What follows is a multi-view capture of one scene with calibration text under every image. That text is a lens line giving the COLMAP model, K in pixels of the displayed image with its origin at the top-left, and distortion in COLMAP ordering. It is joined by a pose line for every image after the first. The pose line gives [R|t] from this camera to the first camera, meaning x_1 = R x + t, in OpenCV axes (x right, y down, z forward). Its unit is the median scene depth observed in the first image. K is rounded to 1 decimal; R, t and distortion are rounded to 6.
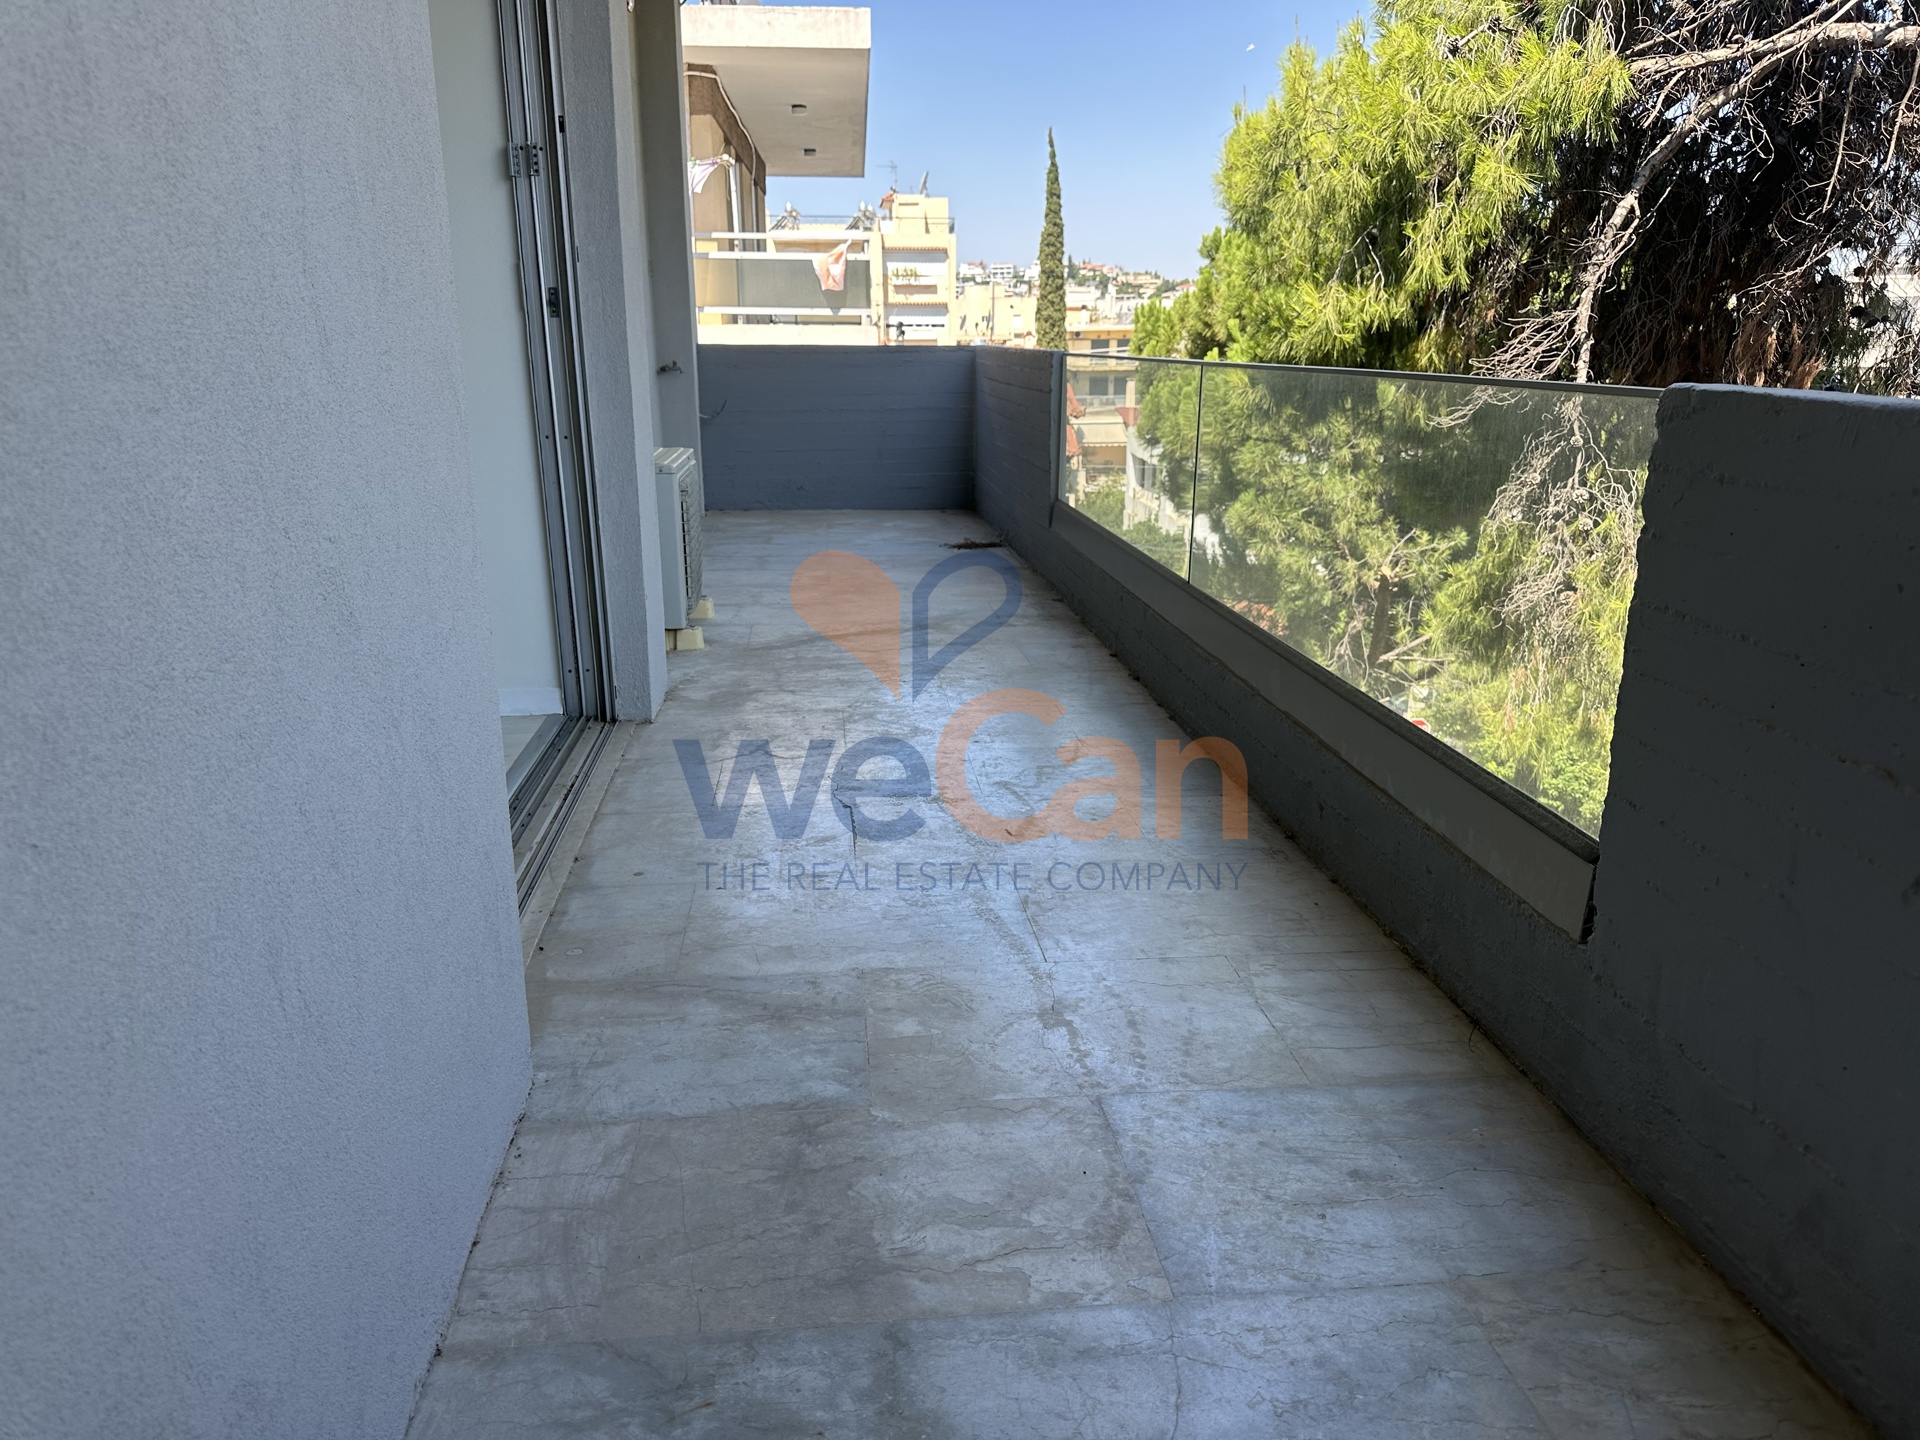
lens RADIAL K [[1347.5, 0, 951.2], [0, 1347.5, 720.0], [0, 0, 1]] dist [0.165177, -0.364346]
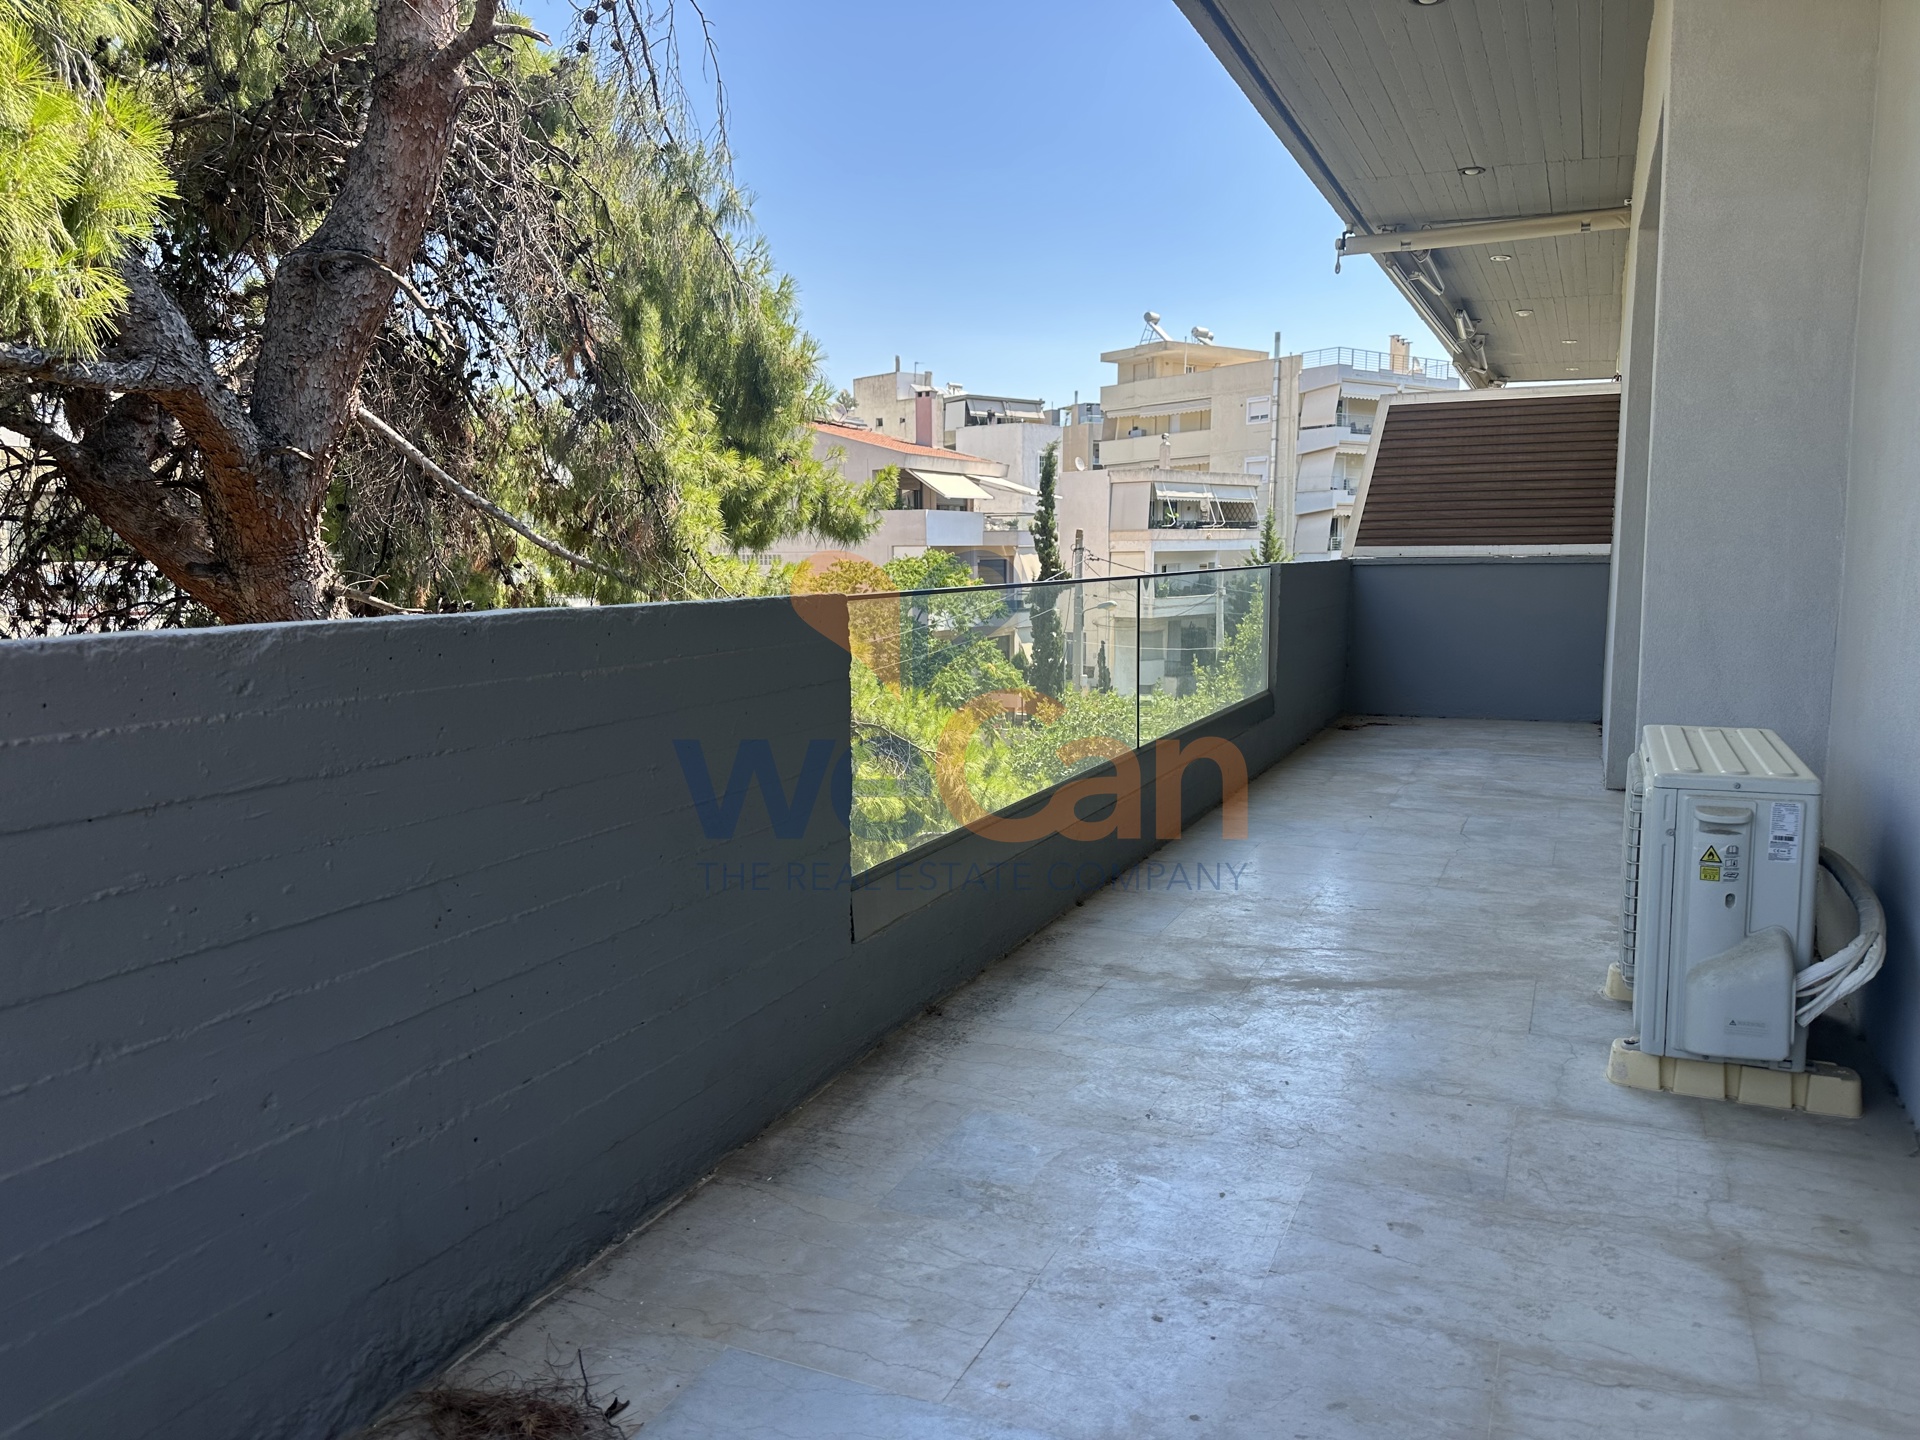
lens RADIAL K [[1380.5, 0, 953.1], [0, 1380.5, 755.3], [0, 0, 1]] dist [0.164321, -0.386901]
pose [[-0.867480, -0.056785, 0.494220, -0.233496], [0.150924, 0.916600, 0.370226, -0.455788], [-0.474025, 0.395753, -0.786562, 1.613676]]
